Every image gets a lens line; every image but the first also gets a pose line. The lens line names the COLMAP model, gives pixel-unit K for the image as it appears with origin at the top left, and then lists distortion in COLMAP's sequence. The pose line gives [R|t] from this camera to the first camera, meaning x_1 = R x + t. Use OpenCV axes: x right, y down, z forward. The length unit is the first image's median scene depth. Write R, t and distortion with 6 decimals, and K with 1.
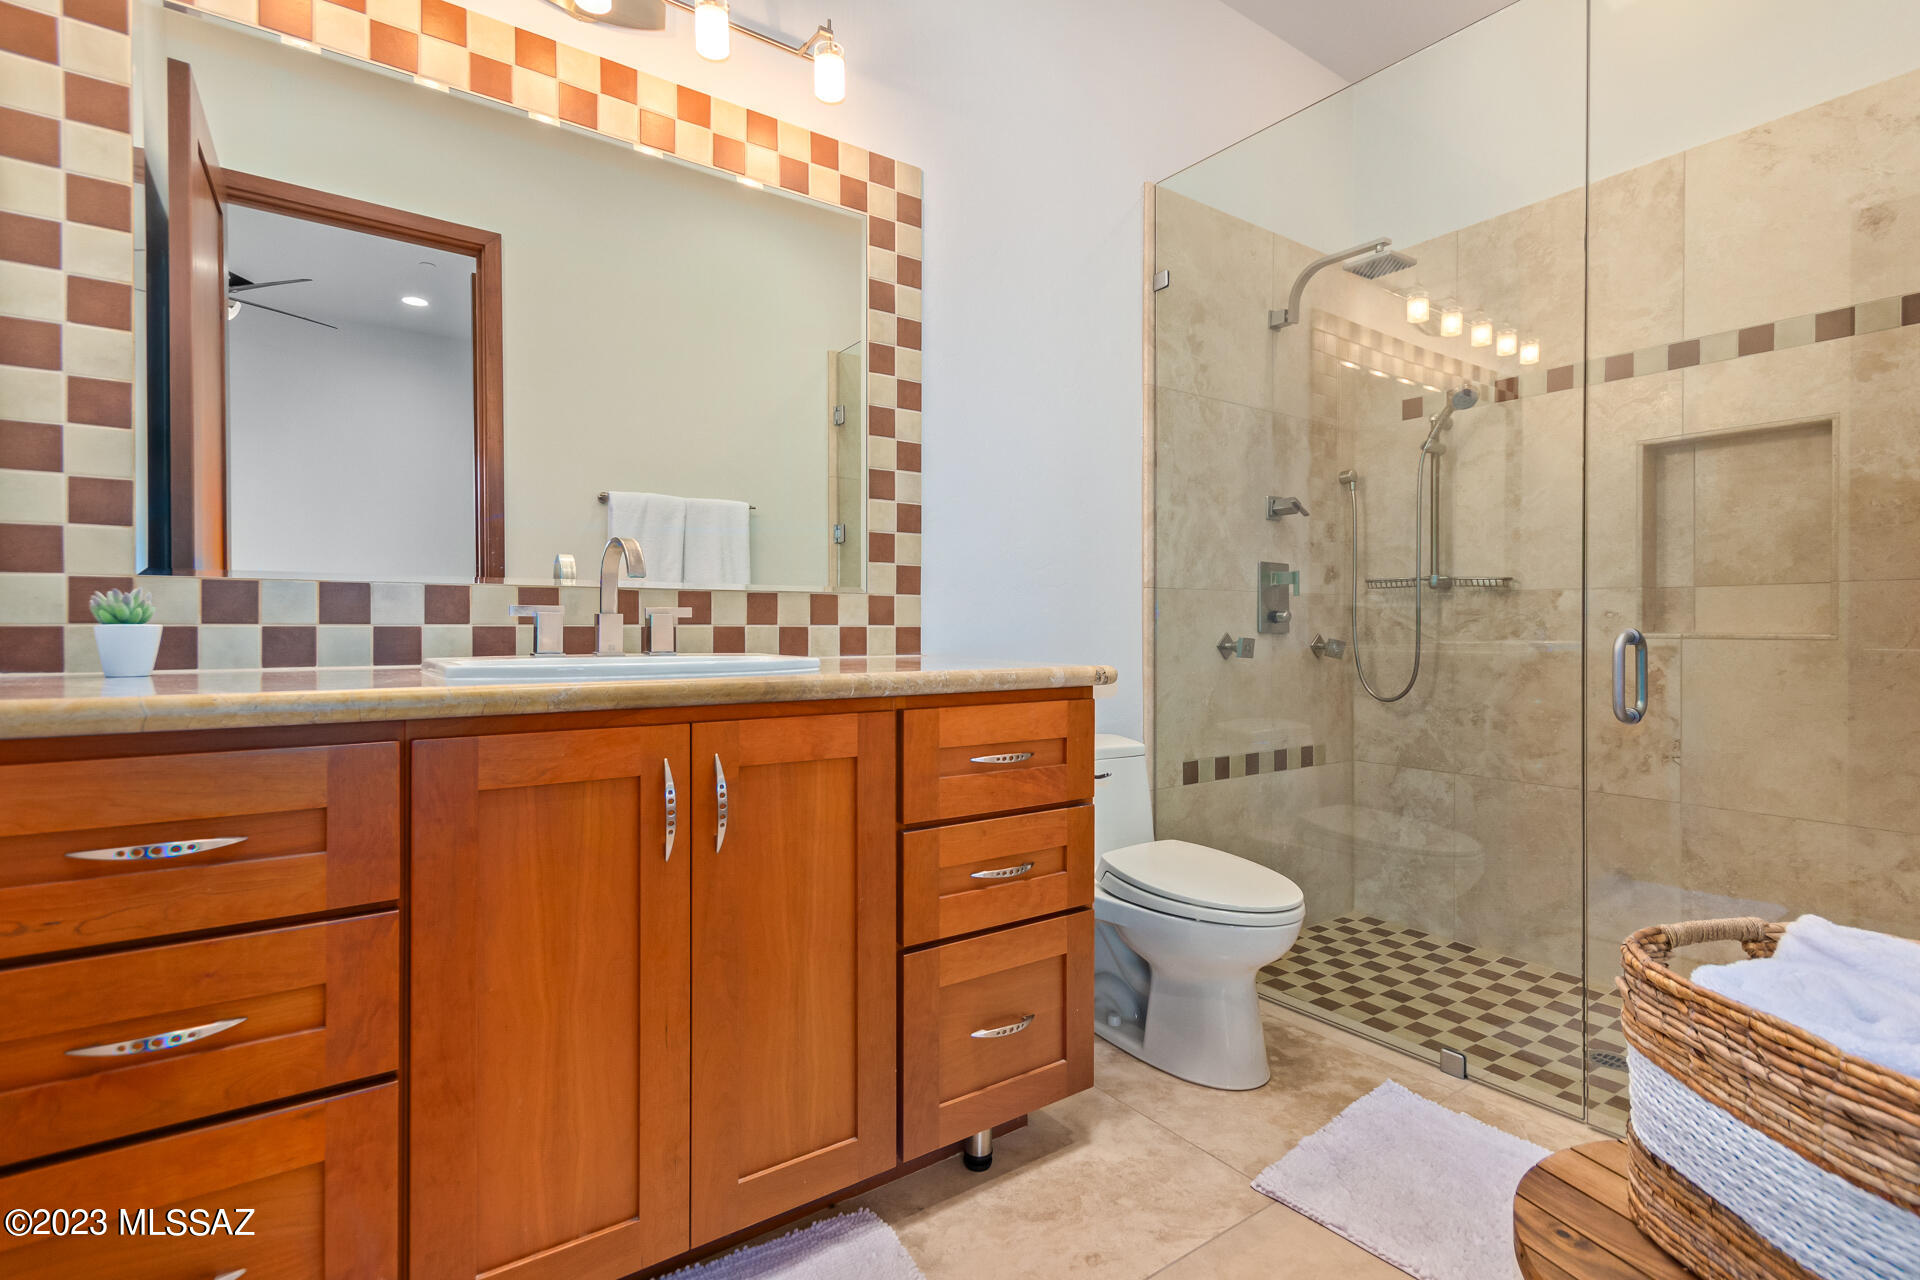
lens RADIAL K [[893.1, 0, 962.8], [0, 893.1, 633.5], [0, 0, 1]] dist [-0.001532, 0.000058]
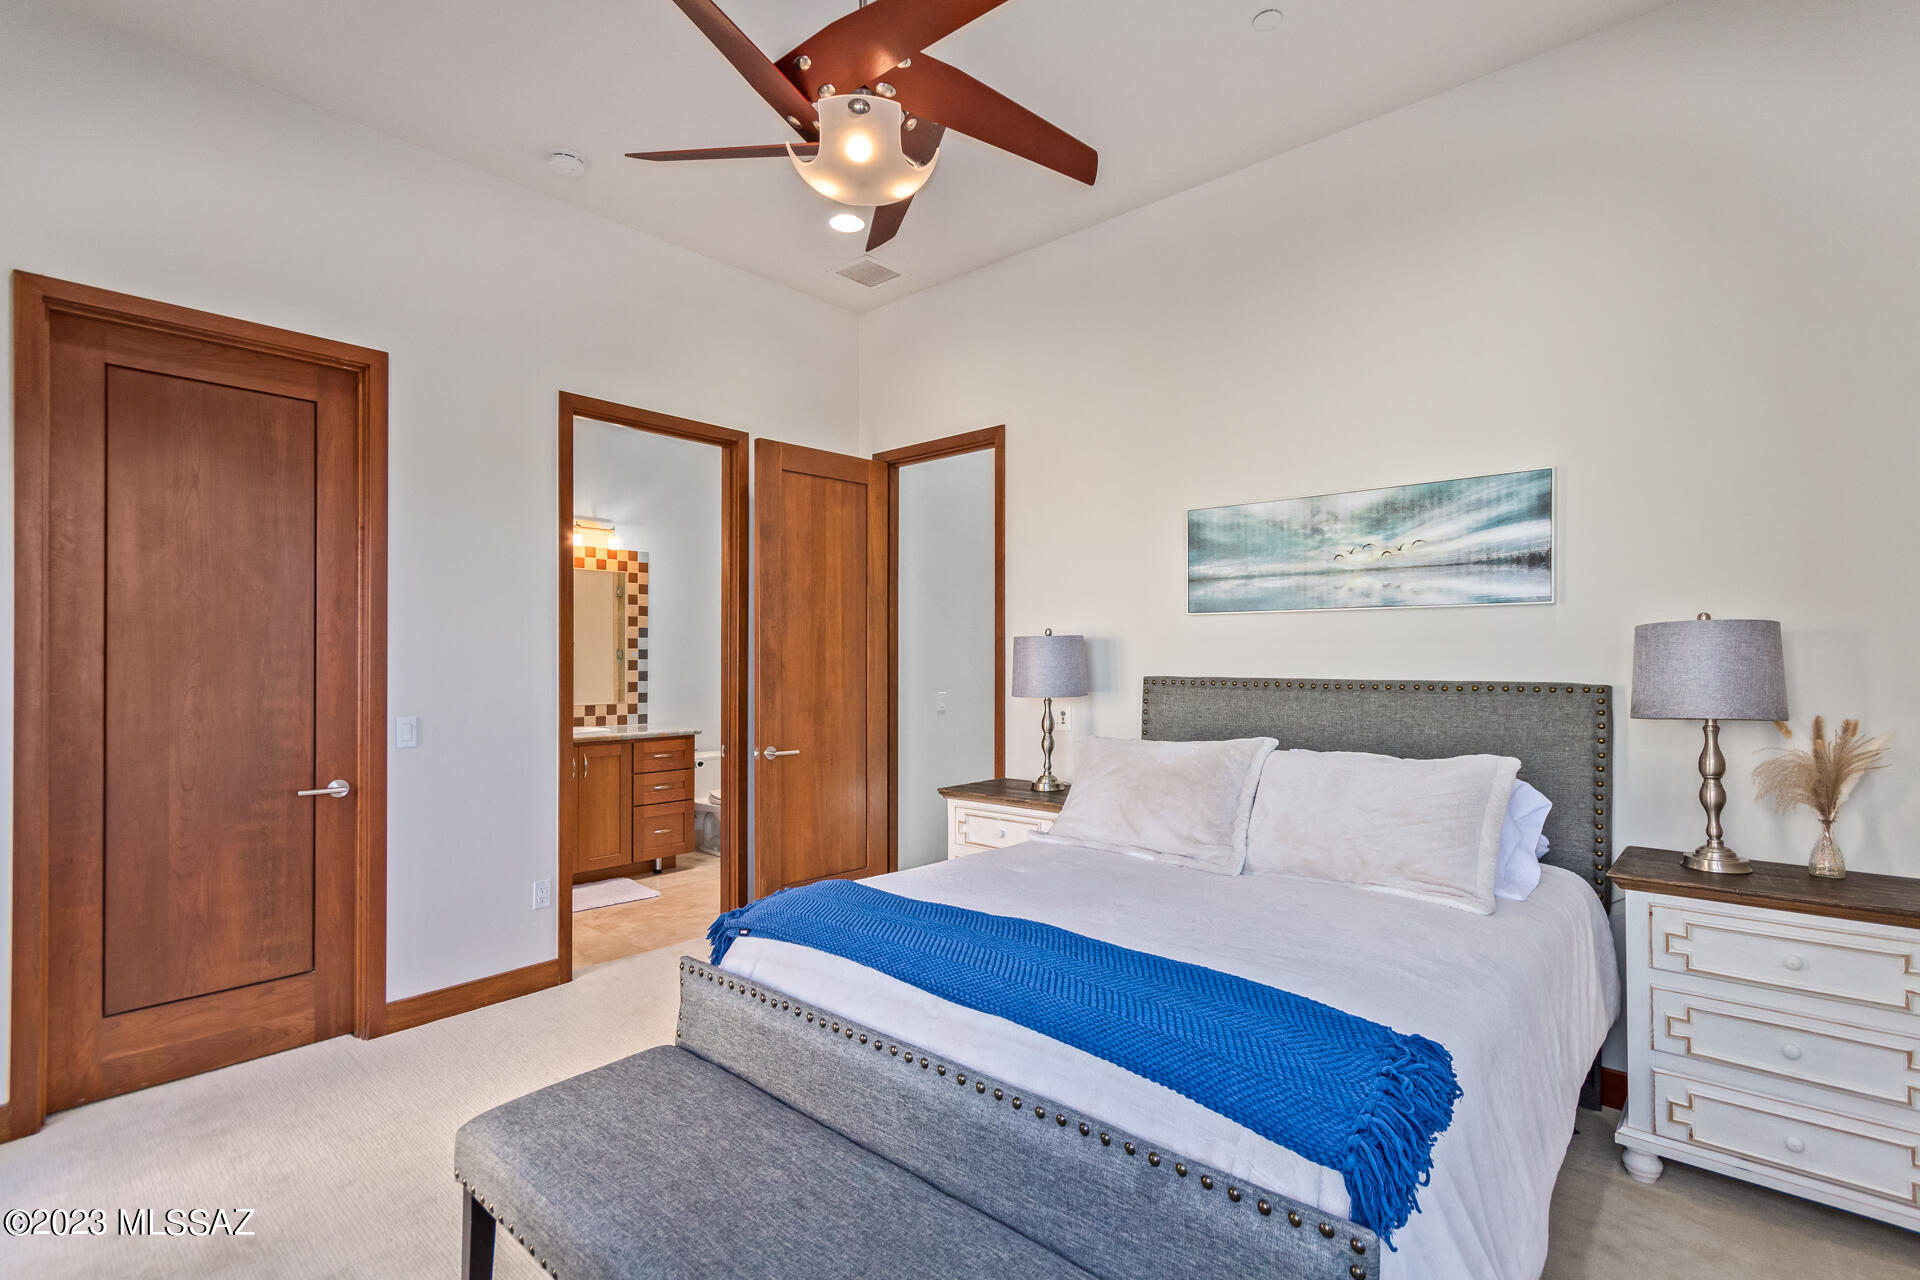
lens RADIAL K [[893.1, 0, 947.4], [0, 893.1, 646.8], [0, 0, 1]] dist [-0.001532, 0.000058]
pose [[0.978436, -0.001564, 0.206545, 0.313454], [0.005990, 0.999766, -0.020806, -0.163750], [-0.206464, 0.021594, 0.978216, -2.068090]]
